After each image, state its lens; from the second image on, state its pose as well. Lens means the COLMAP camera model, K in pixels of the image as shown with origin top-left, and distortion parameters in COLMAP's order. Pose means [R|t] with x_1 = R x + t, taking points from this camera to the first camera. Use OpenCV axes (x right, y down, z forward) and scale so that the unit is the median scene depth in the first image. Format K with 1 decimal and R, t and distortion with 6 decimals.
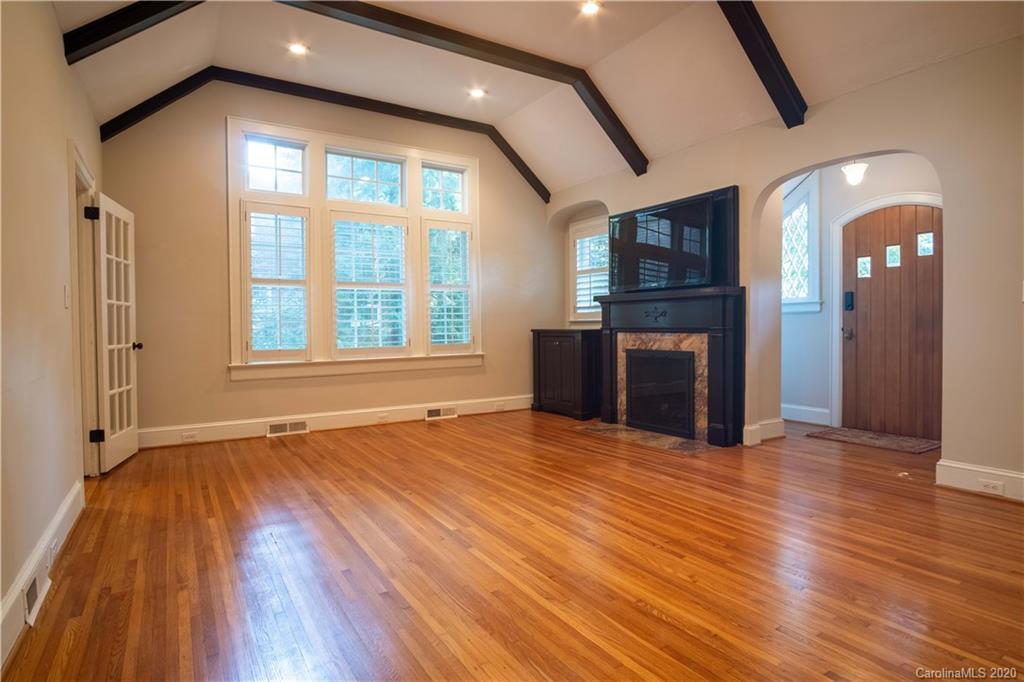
lens RADIAL K [[548.0, 0, 510.4], [0, 548.0, 336.5], [0, 0, 1]] dist [-0.034586, 0.009305]
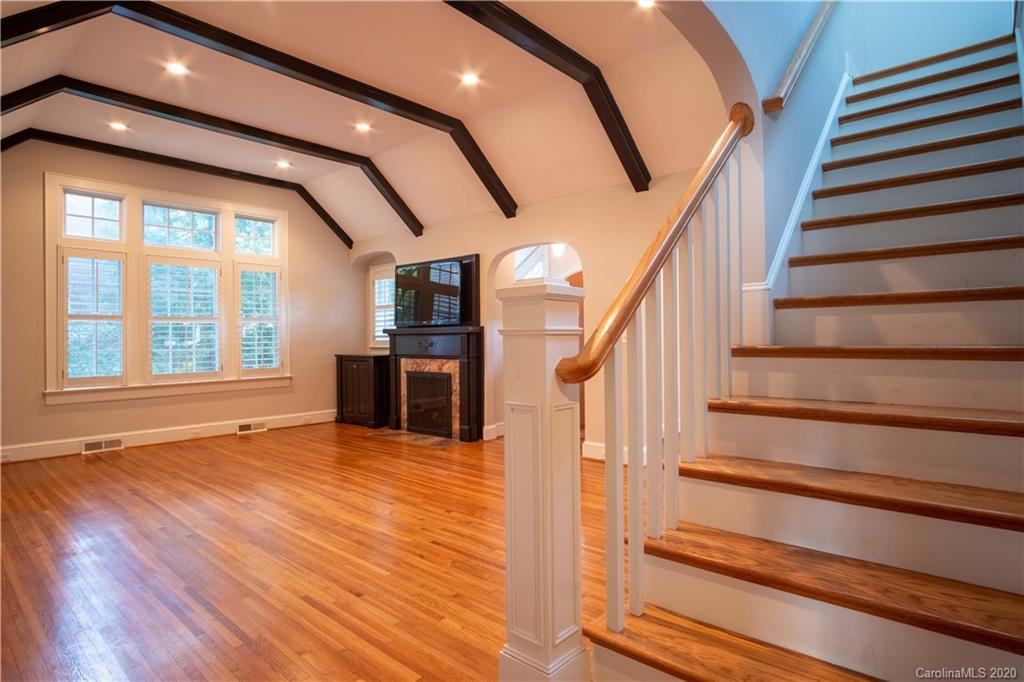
lens RADIAL K [[548.0, 0, 512.7], [0, 548.0, 338.2], [0, 0, 1]] dist [-0.034586, 0.009305]
pose [[0.958973, 0.000891, 0.283495, 0.096618], [0.005453, 0.999752, -0.021587, -0.028152], [-0.283444, 0.022248, 0.958731, -0.338904]]
